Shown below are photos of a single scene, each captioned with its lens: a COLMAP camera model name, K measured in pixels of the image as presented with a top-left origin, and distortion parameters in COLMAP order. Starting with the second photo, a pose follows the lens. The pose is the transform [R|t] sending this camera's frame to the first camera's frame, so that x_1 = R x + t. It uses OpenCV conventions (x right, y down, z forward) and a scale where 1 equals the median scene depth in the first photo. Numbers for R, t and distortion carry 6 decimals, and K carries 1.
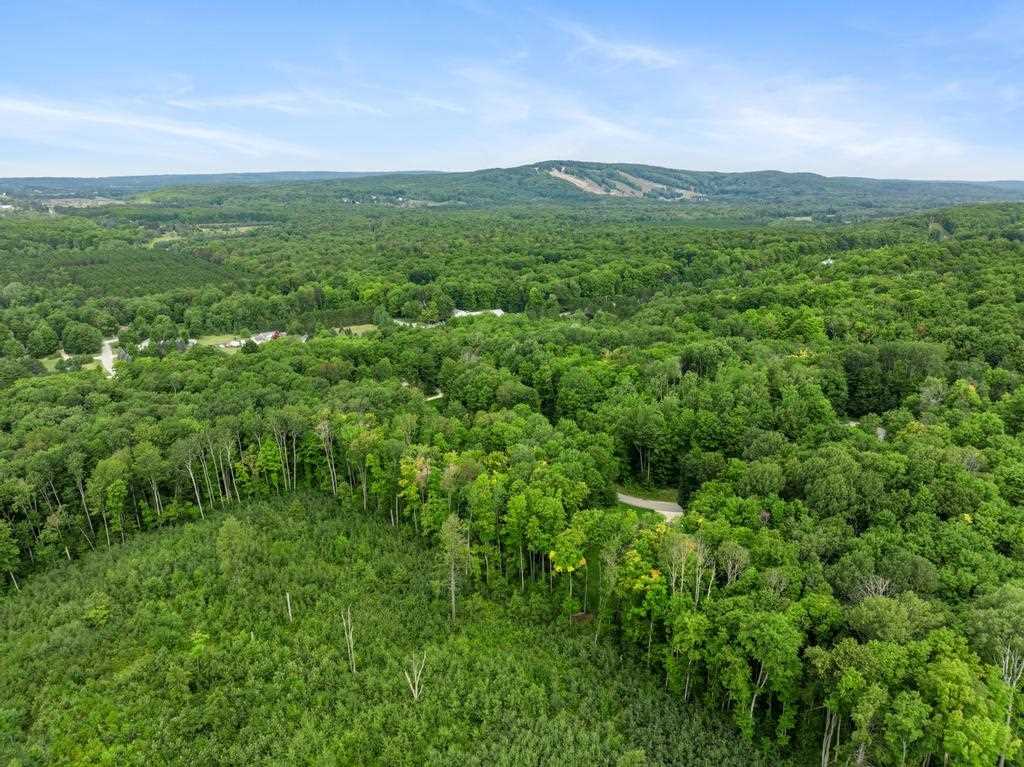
lens RADIAL K [[712.3, 0, 512.0], [0, 712.3, 383.5], [0, 0, 1]] dist [-0.052500, 0.018230]
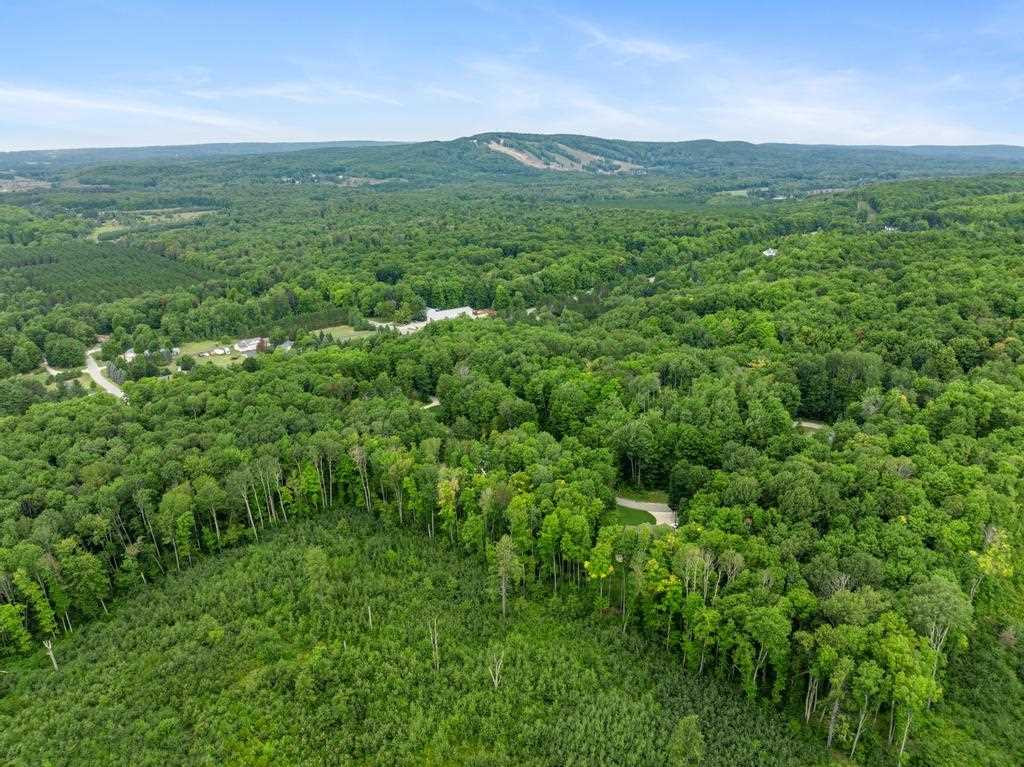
lens RADIAL K [[712.3, 0, 512.0], [0, 712.3, 383.5], [0, 0, 1]] dist [-0.052500, 0.018230]
pose [[0.996088, -0.034597, 0.081308, -0.103210], [0.031129, 0.998566, 0.043548, -0.085045], [-0.082698, -0.040846, 0.995737, -0.138856]]
